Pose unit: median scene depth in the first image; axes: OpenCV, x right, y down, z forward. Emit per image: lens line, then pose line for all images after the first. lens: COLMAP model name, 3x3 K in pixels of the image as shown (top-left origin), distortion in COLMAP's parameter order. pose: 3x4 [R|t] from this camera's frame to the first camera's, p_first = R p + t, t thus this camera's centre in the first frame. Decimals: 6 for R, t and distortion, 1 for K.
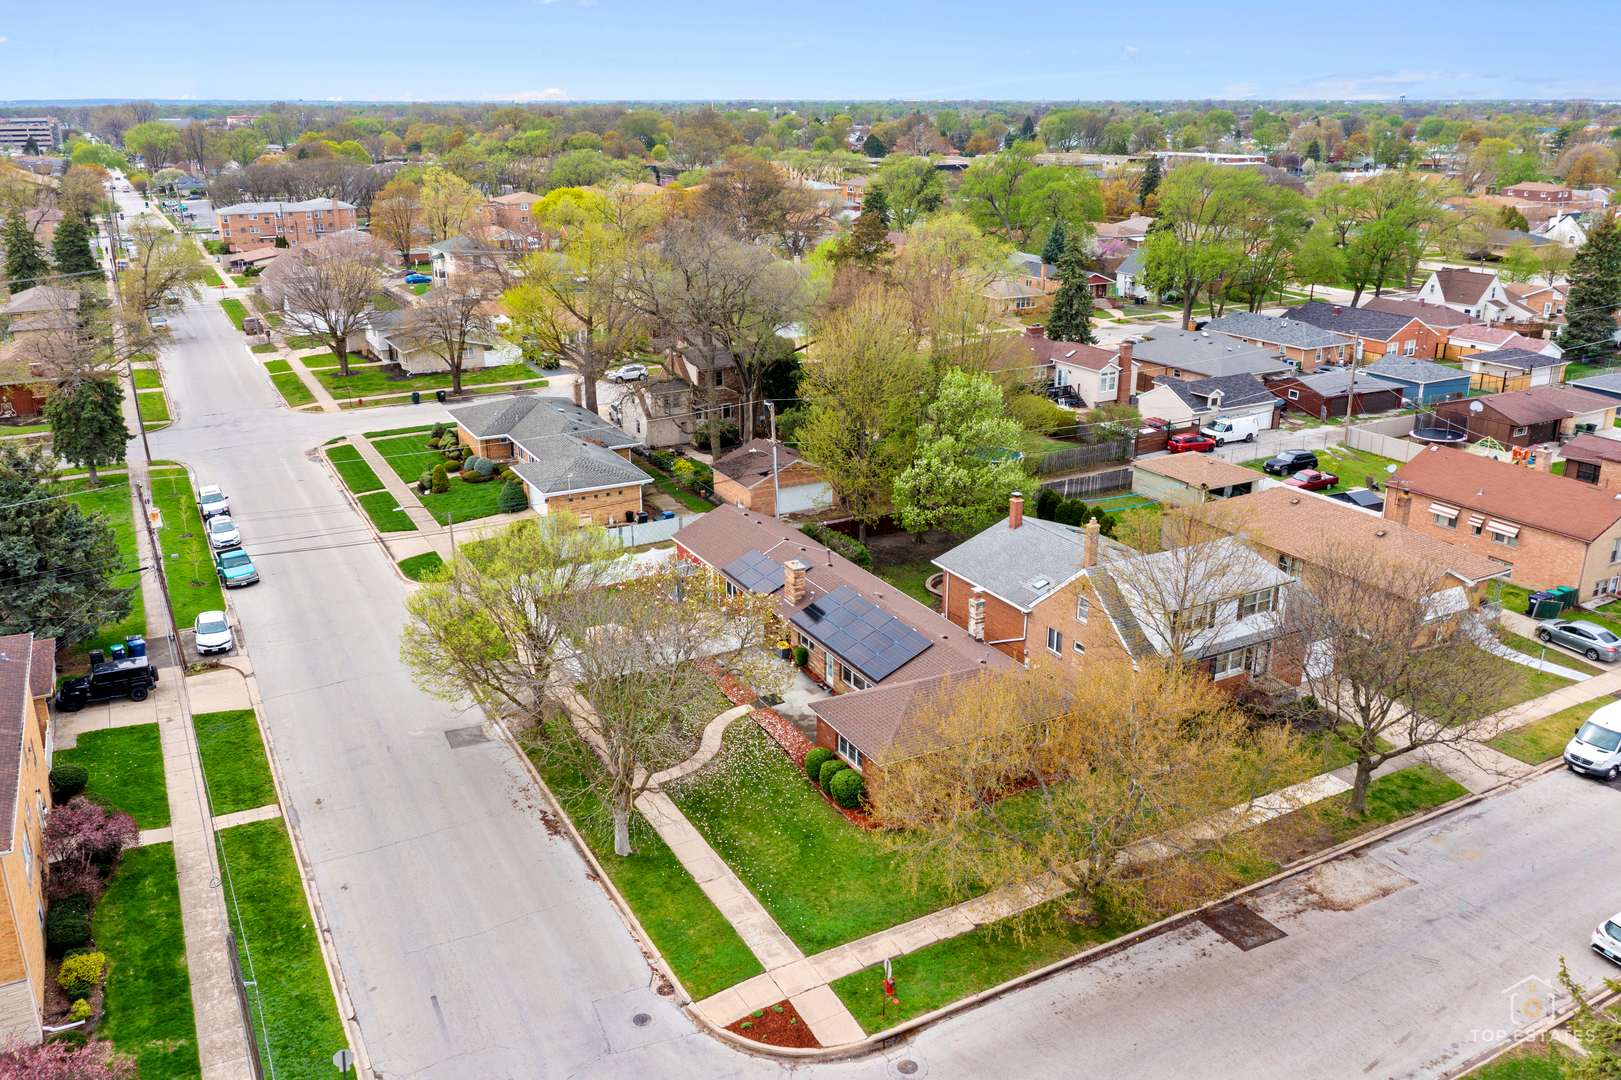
lens RADIAL K [[1292.4, 0, 810.5], [0, 1292.4, 540.0], [0, 0, 1]] dist [0.000493, 0.003709]
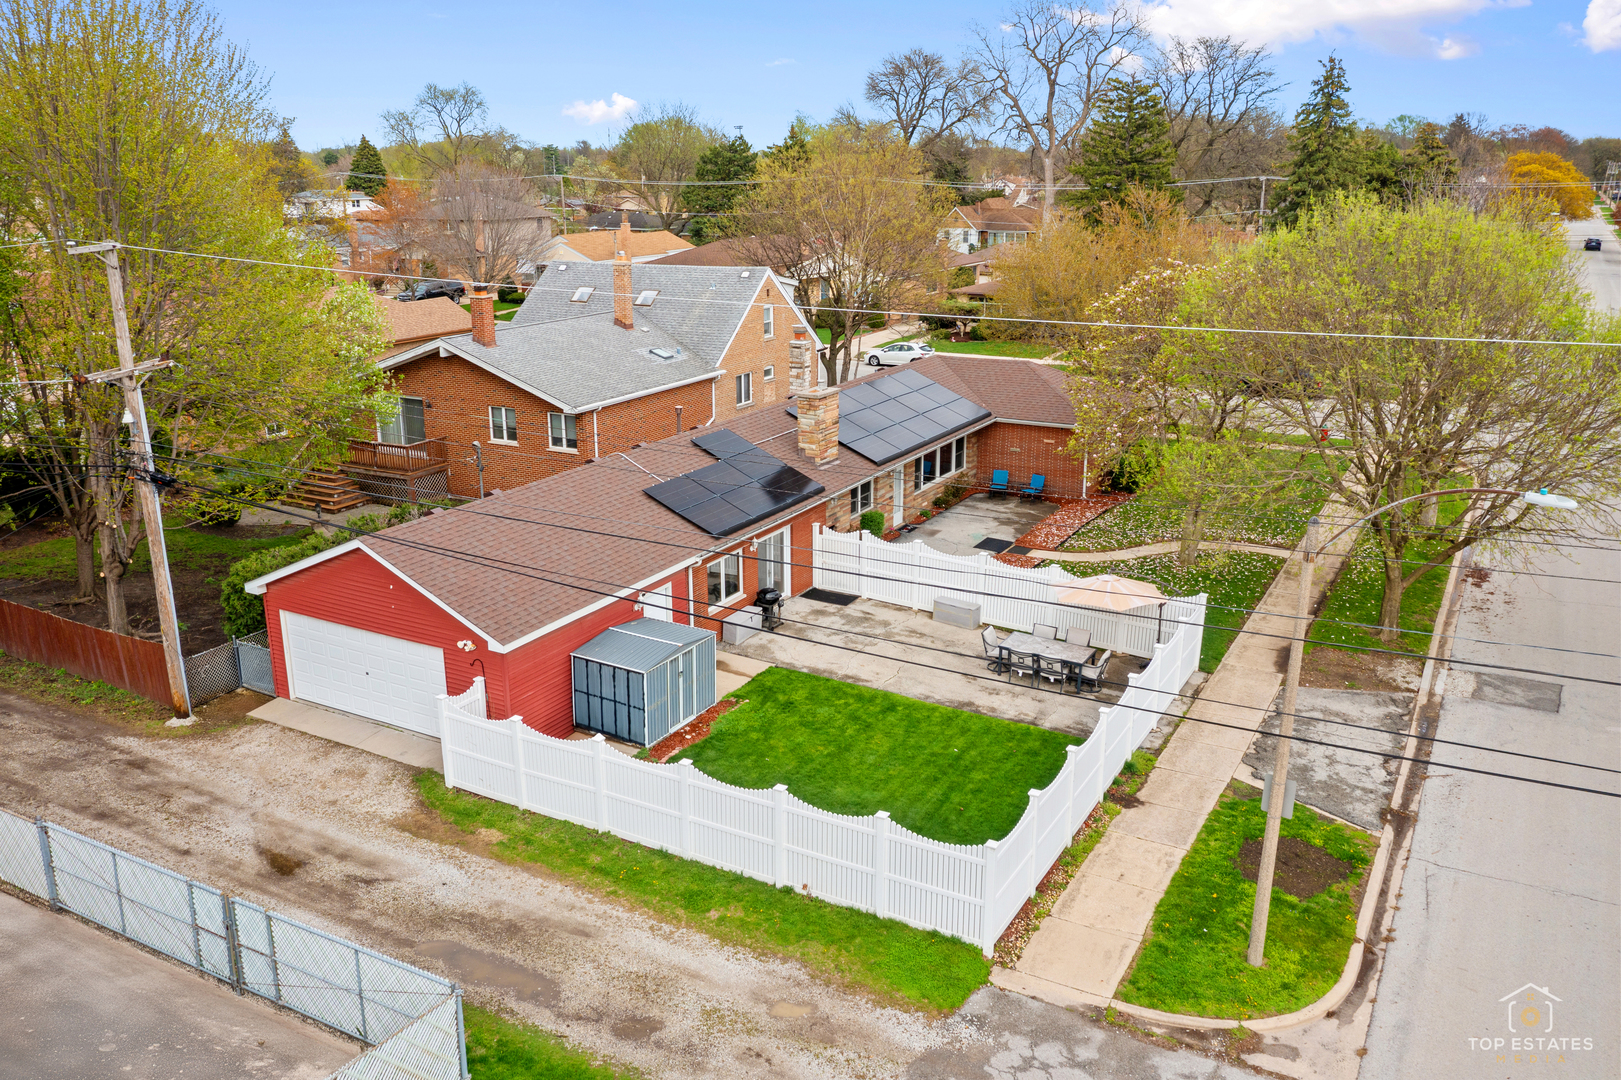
lens RADIAL K [[1266.9, 0, 810.5], [0, 1266.9, 540.0], [0, 0, 1]] dist [-0.007604, -0.001798]
pose [[-0.530632, -0.240125, 0.812878, -0.410940], [0.277616, 0.856895, 0.434350, -0.141961], [-0.800849, 0.456148, -0.388033, 1.138322]]
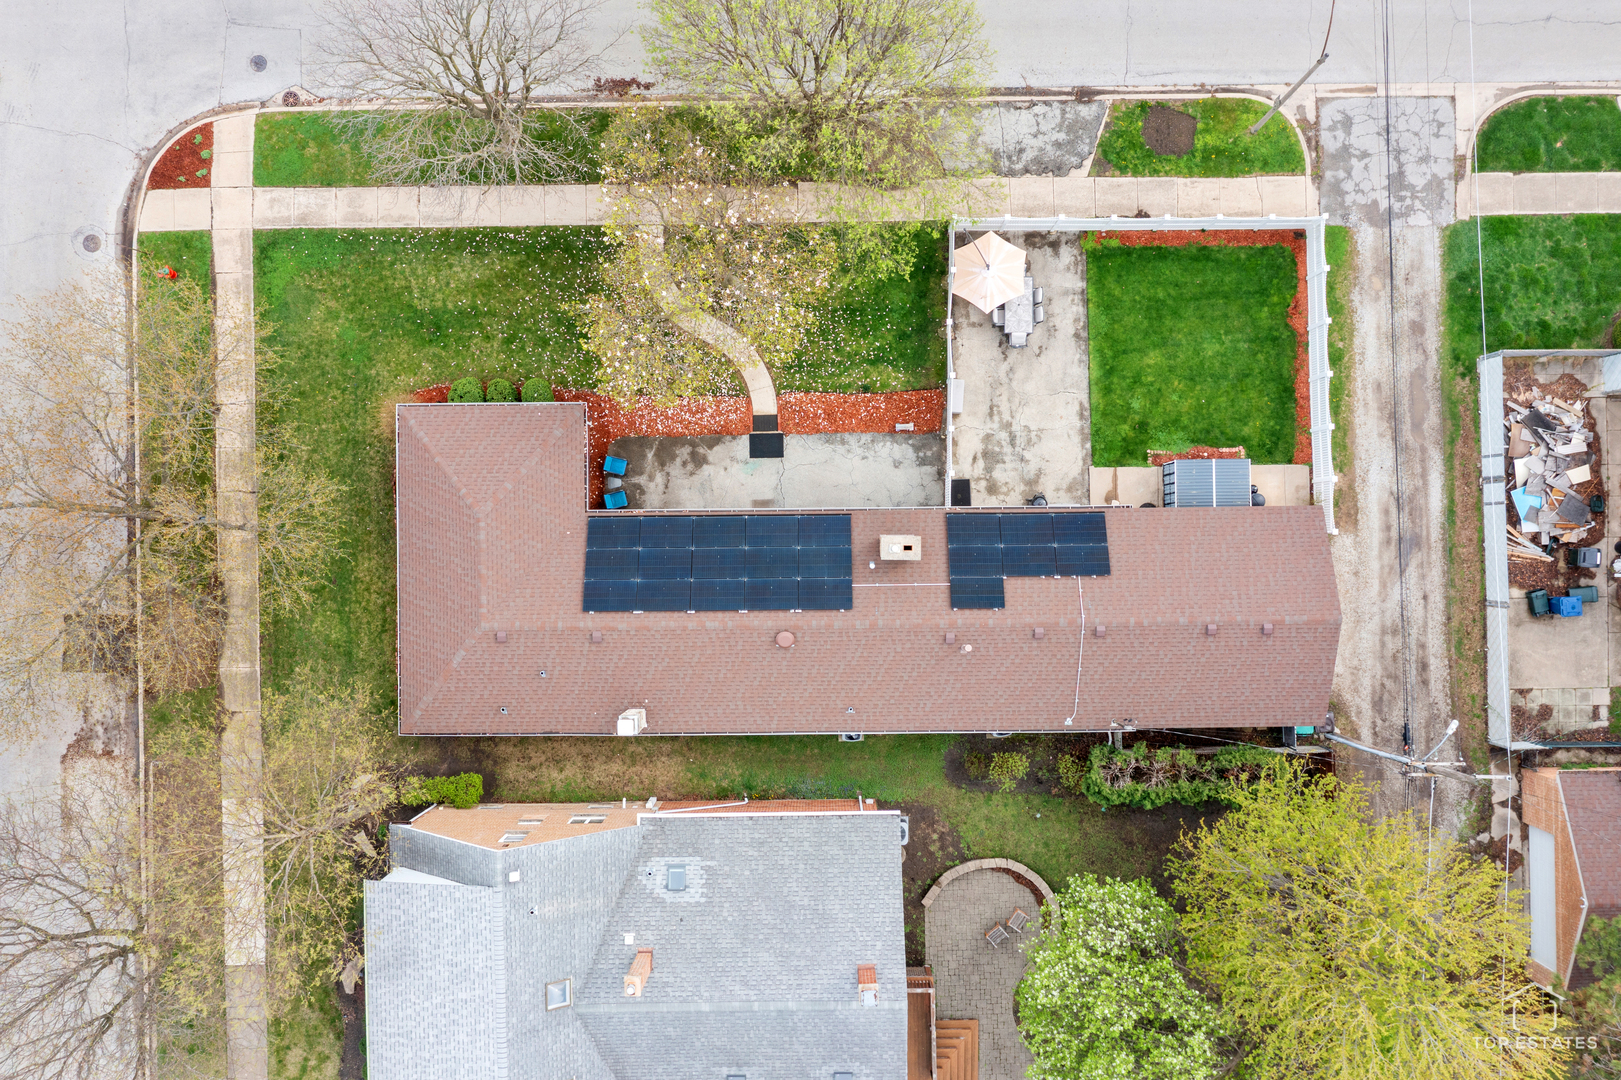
lens RADIAL K [[1266.9, 0, 810.5], [0, 1266.9, 540.0], [0, 0, 1]] dist [-0.007604, -0.001798]
pose [[-0.467148, 0.884111, 0.010944, -0.001885], [-0.271326, -0.155122, 0.949905, -0.487302], [0.841519, 0.440777, 0.312348, 0.721108]]
